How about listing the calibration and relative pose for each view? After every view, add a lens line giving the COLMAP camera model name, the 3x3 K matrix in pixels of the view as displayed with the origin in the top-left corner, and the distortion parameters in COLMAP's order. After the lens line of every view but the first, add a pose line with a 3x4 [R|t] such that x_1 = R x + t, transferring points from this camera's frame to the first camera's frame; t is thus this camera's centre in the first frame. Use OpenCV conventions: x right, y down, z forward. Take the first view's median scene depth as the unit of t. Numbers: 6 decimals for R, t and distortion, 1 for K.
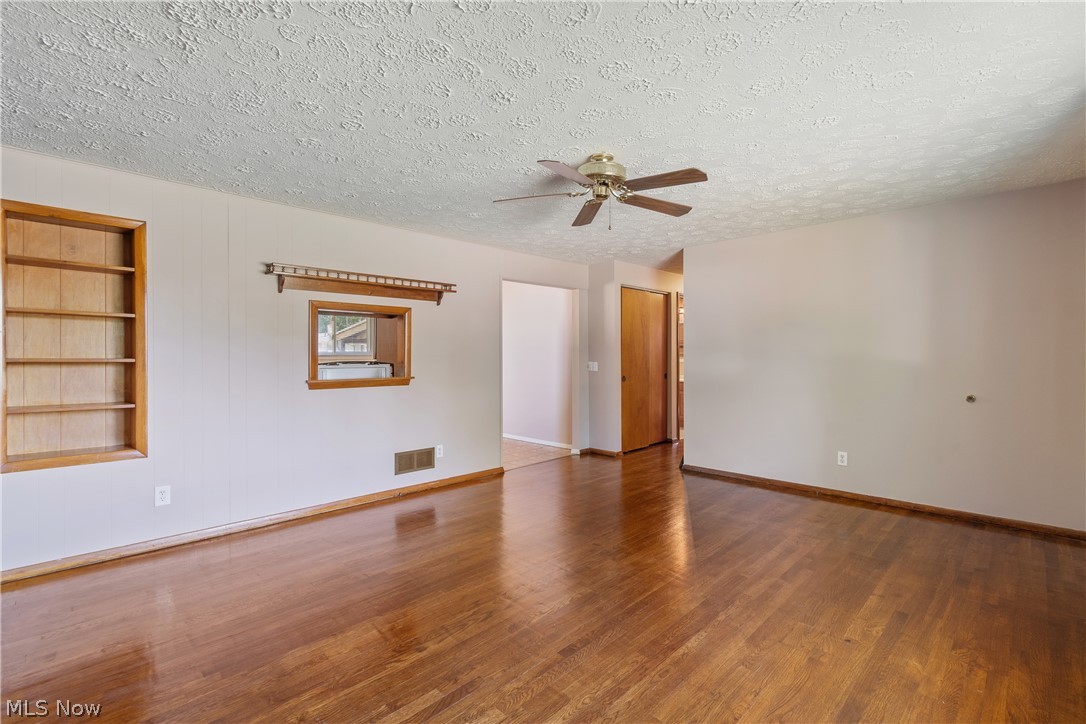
lens RADIAL K [[483.1, 0, 542.2], [0, 483.1, 361.9], [0, 0, 1]] dist [0.011582, -0.001446]
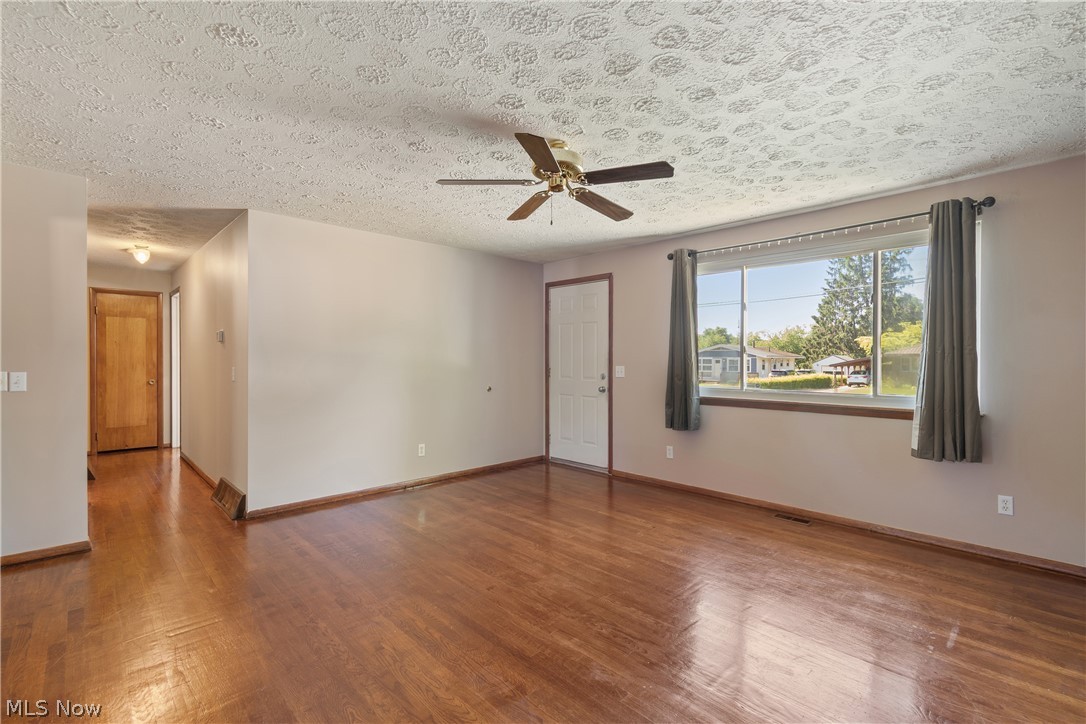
lens RADIAL K [[483.1, 0, 575.6], [0, 483.1, 359.8], [0, 0, 1]] dist [0.011582, -0.001446]
pose [[-0.048886, 0.015552, 0.998683, -0.688664], [0.000781, 0.999879, -0.015533, 0.004050], [-0.998804, 0.000021, -0.048892, 0.866187]]
